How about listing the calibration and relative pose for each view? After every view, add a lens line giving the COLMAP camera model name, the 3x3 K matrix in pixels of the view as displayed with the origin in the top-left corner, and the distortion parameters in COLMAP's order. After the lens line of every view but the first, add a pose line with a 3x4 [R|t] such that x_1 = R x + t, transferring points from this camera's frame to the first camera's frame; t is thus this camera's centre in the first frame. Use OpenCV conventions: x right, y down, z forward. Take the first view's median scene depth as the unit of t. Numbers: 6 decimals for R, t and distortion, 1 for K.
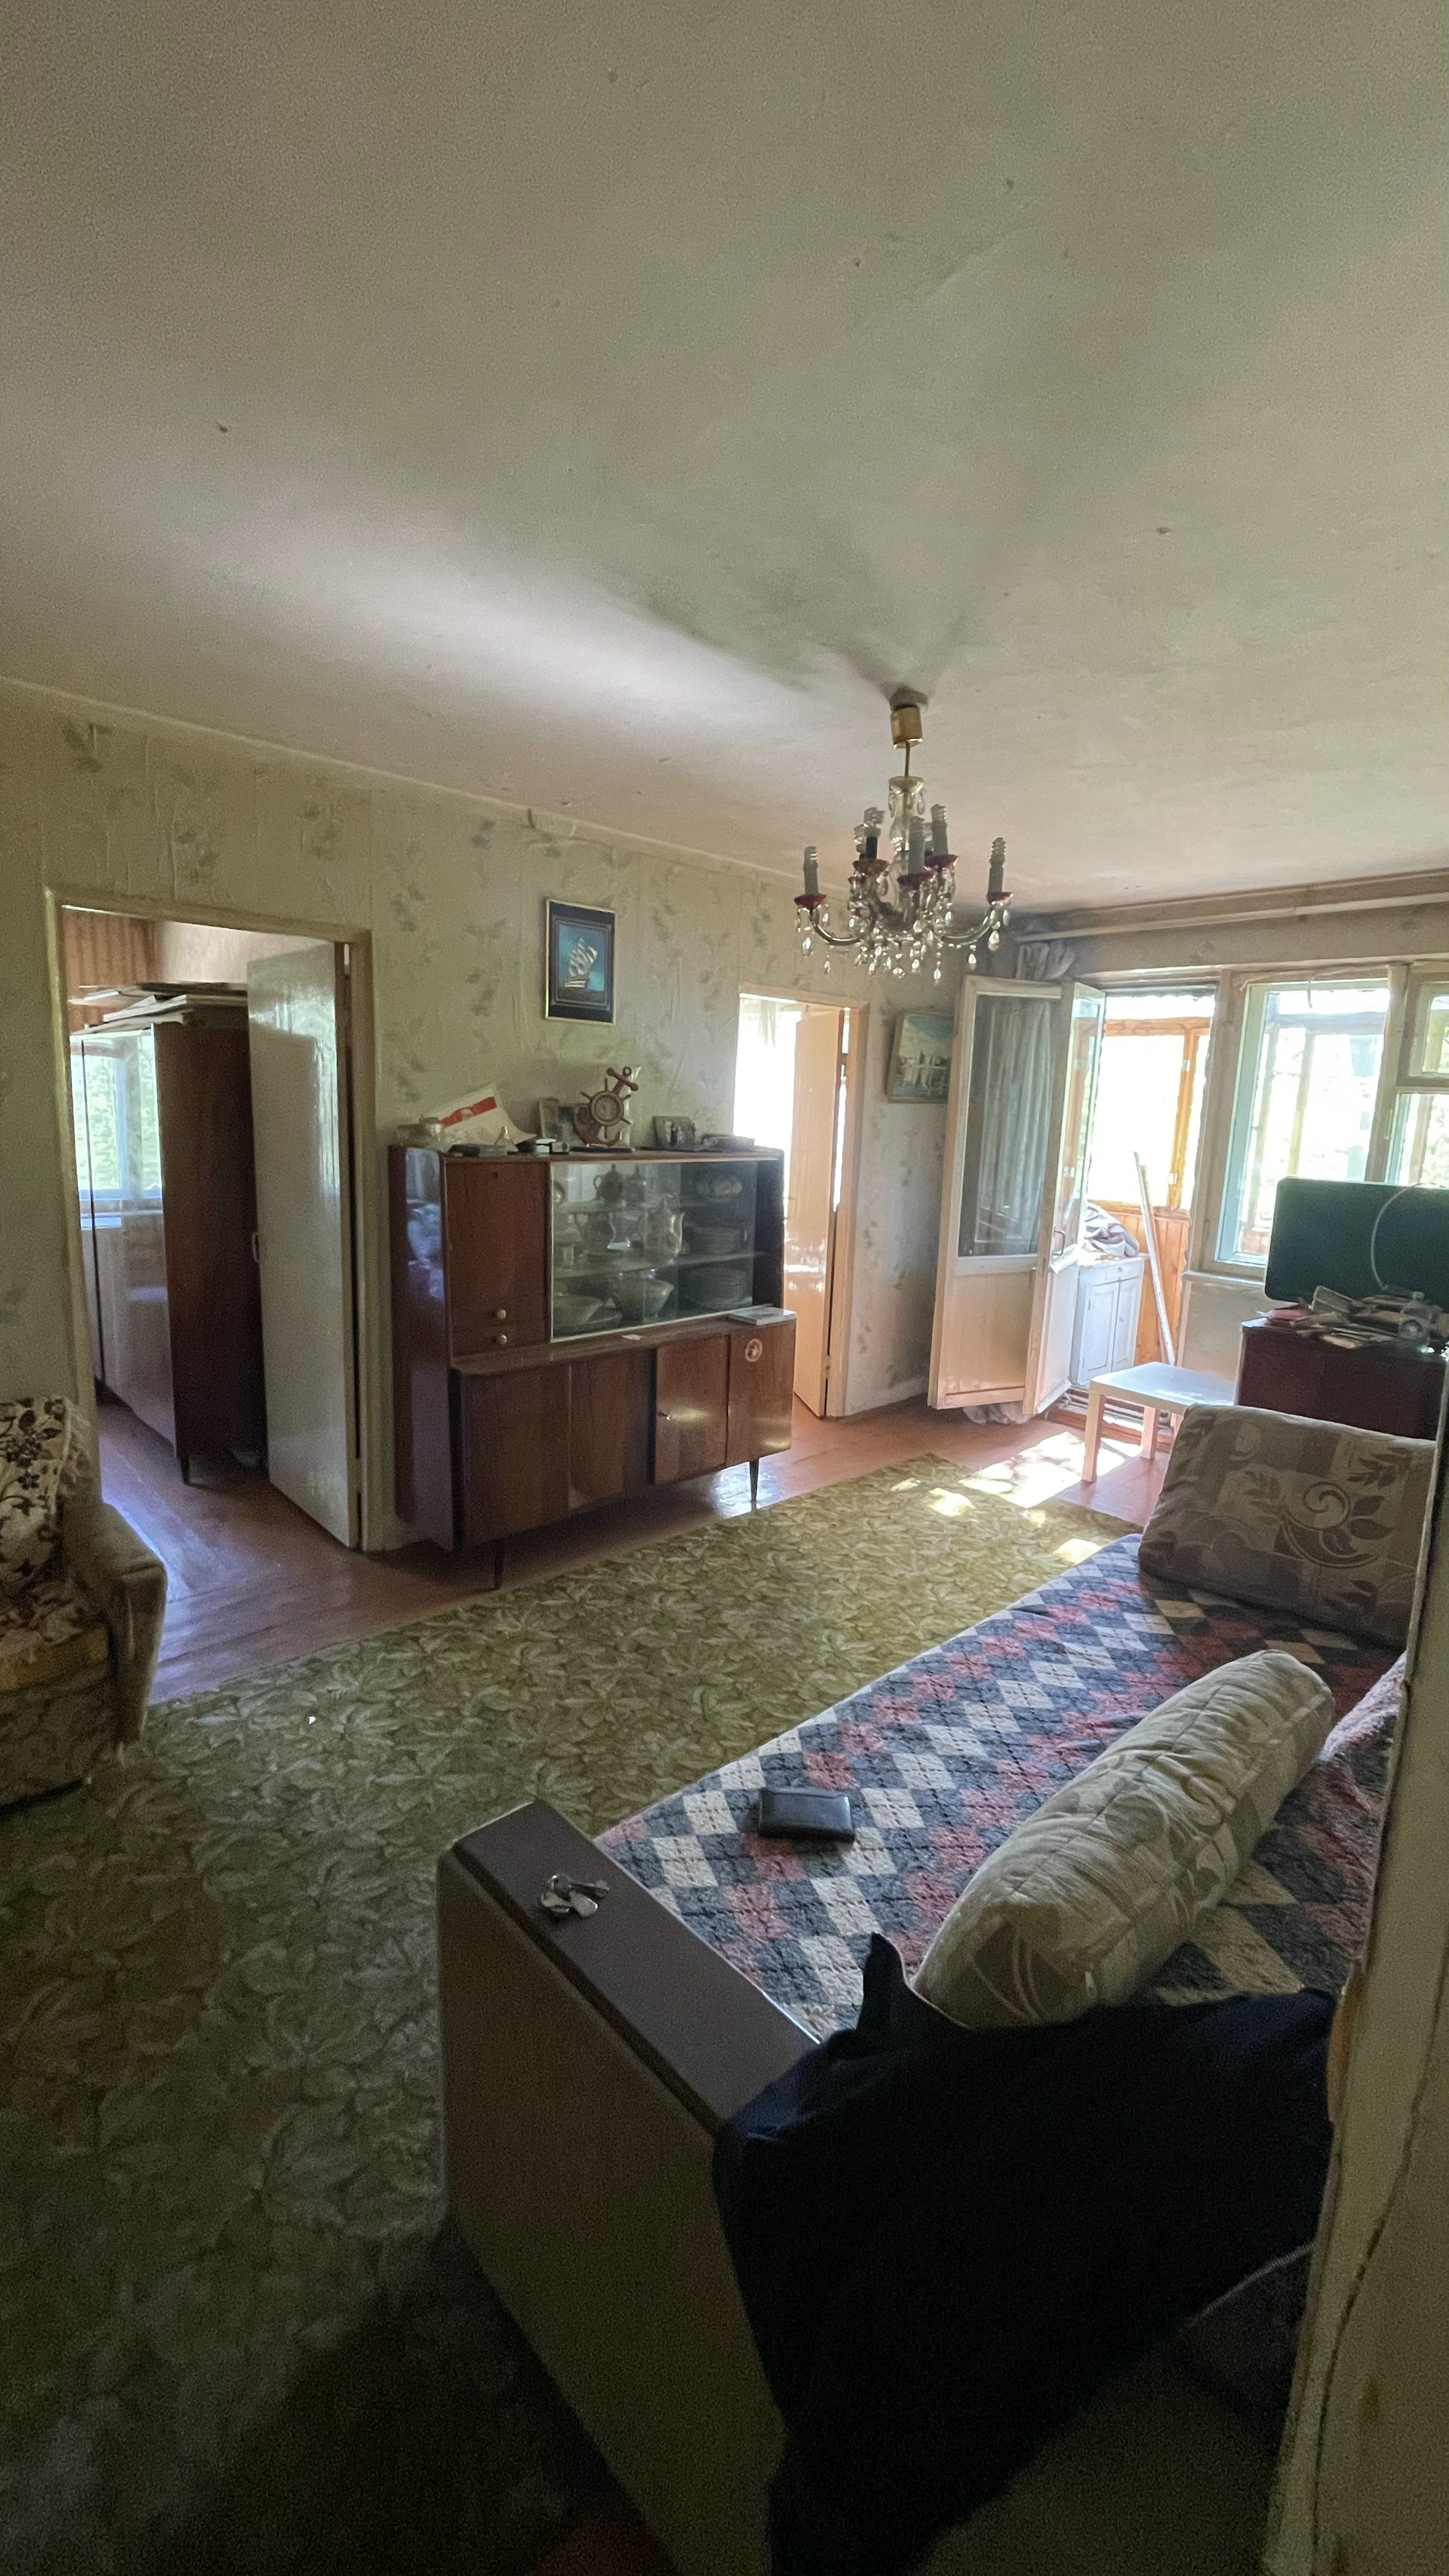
lens RADIAL K [[1029.0, 0, 711.0], [0, 1029.0, 1275.2], [0, 0, 1]] dist [0.001783, 0.000475]
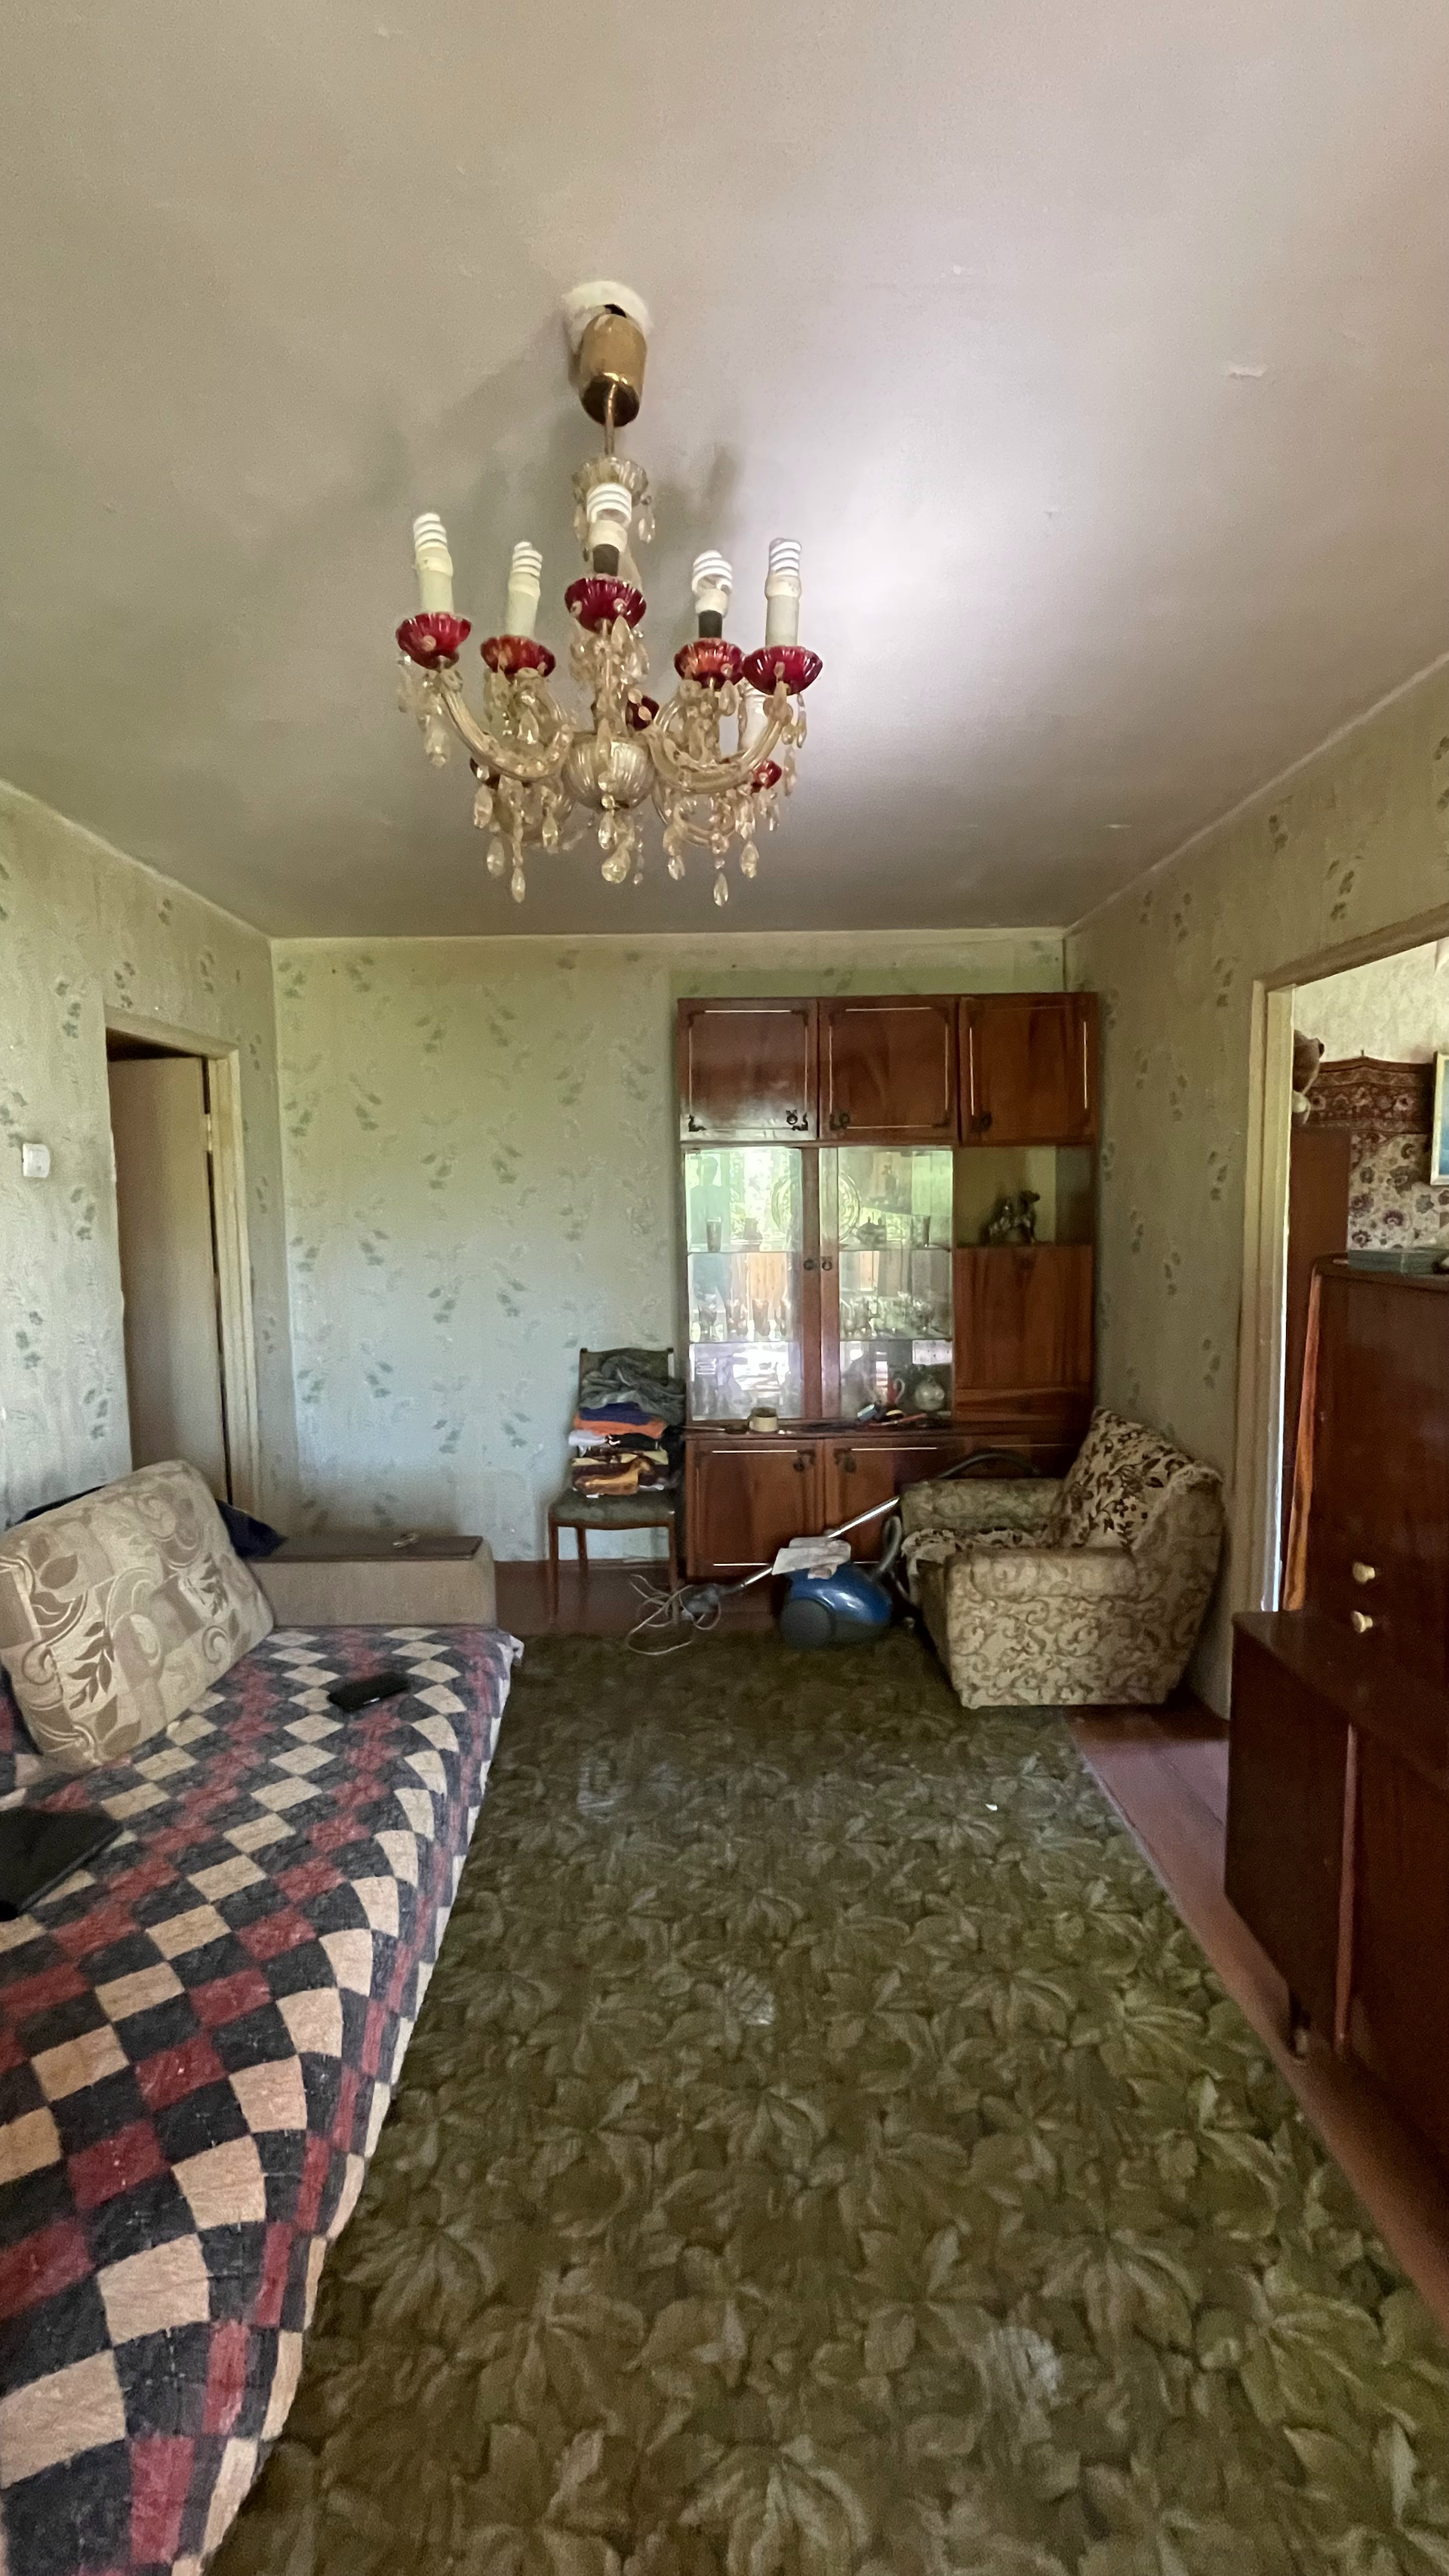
lens RADIAL K [[1029.0, 0, 717.5], [0, 1029.0, 1272.4], [0, 0, 1]] dist [0.001783, 0.000475]
pose [[-0.664354, 0.040538, -0.746318, 0.555873], [-0.128739, 0.977398, 0.167690, -0.219510], [0.736248, 0.207486, -0.644119, 1.496492]]
